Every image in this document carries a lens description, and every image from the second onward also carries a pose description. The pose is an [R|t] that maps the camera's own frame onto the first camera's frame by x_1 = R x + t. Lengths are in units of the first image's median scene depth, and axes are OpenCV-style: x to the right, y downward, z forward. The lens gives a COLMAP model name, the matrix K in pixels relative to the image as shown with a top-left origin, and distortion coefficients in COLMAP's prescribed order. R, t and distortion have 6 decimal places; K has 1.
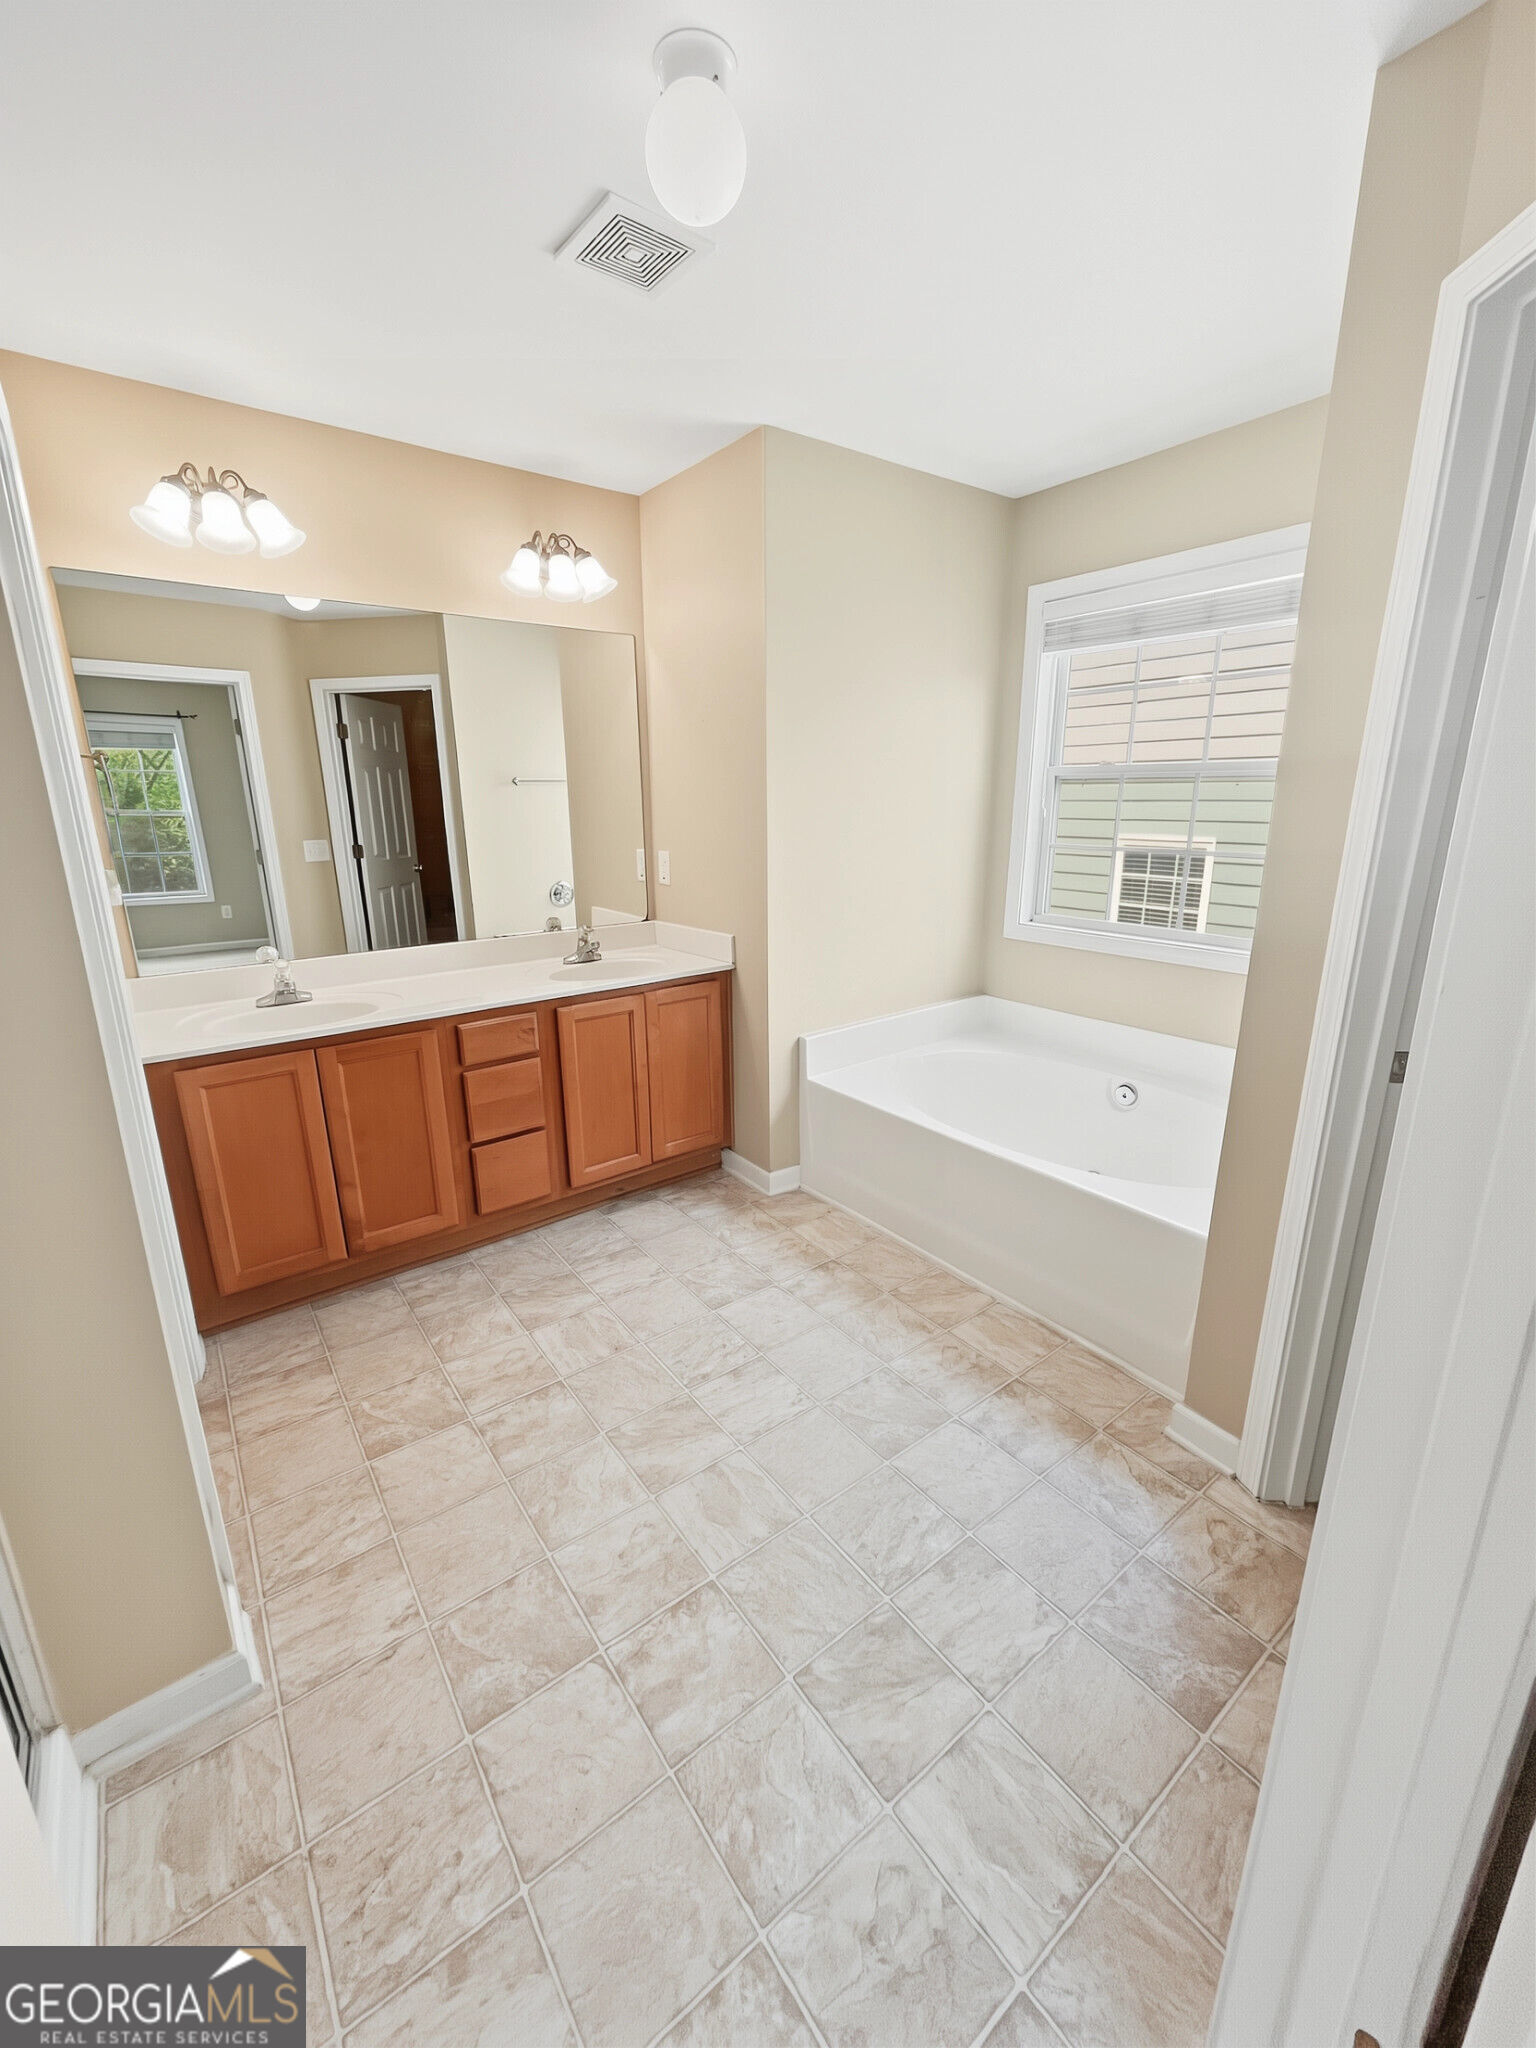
lens RADIAL K [[831.7, 0, 760.0], [0, 831.7, 1019.1], [0, 0, 1]] dist [0.003071, 0.000369]
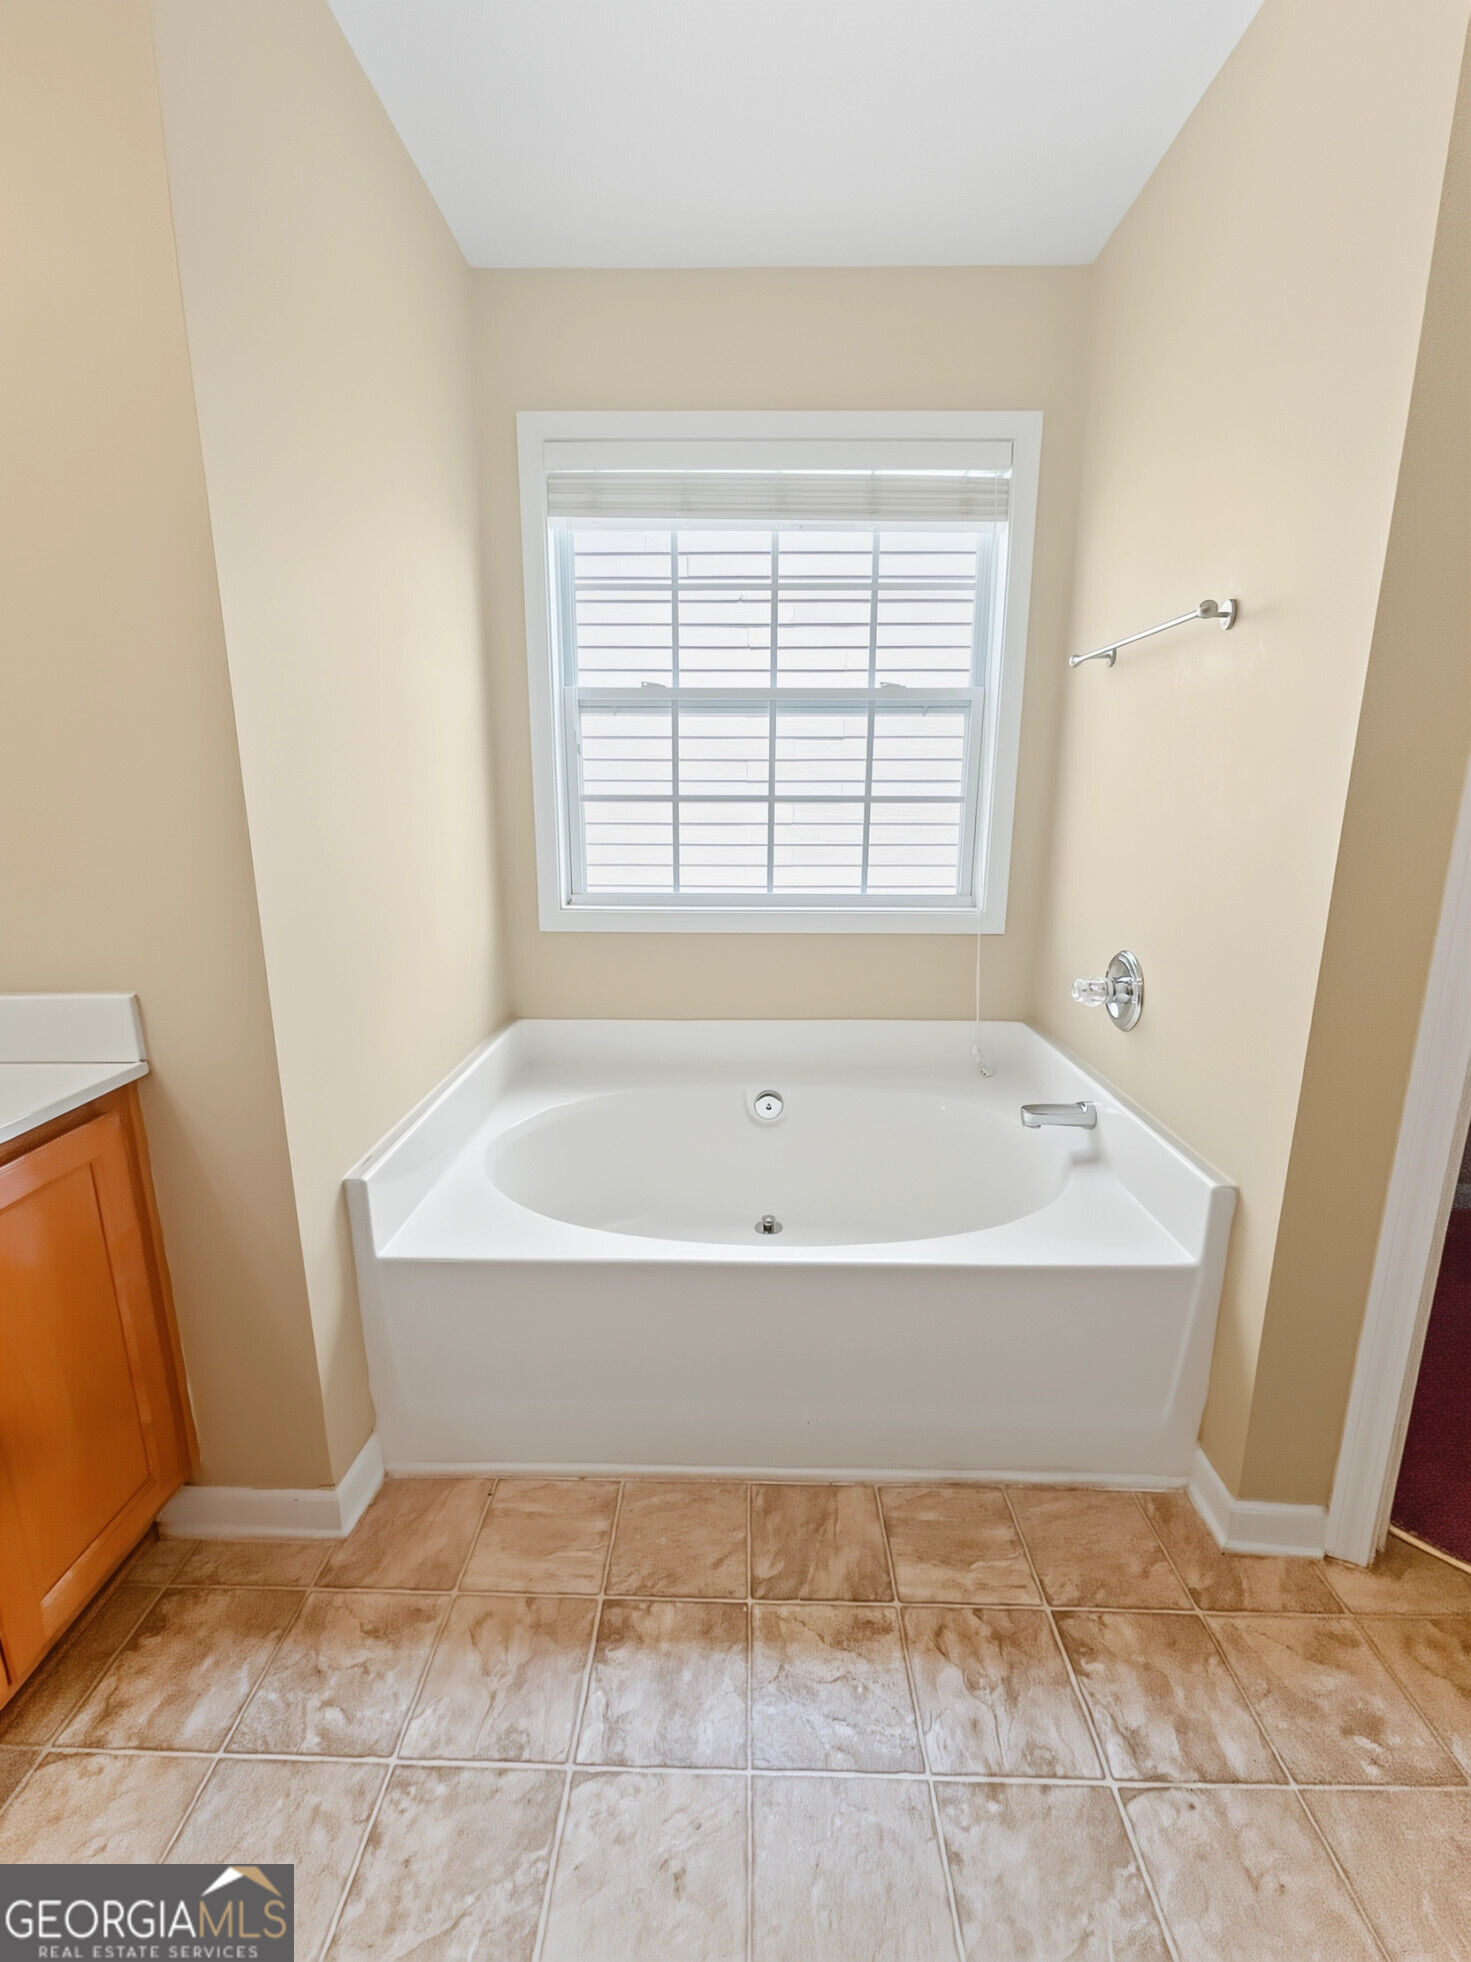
lens RADIAL K [[833.0, 0, 726.0], [0, 833.0, 969.3], [0, 0, 1]] dist [0.002338, 0.000342]
pose [[0.621316, -0.154793, 0.768118, -0.165531], [0.202802, 0.978658, 0.033179, -0.067556], [-0.756860, 0.135161, 0.639448, 0.516778]]
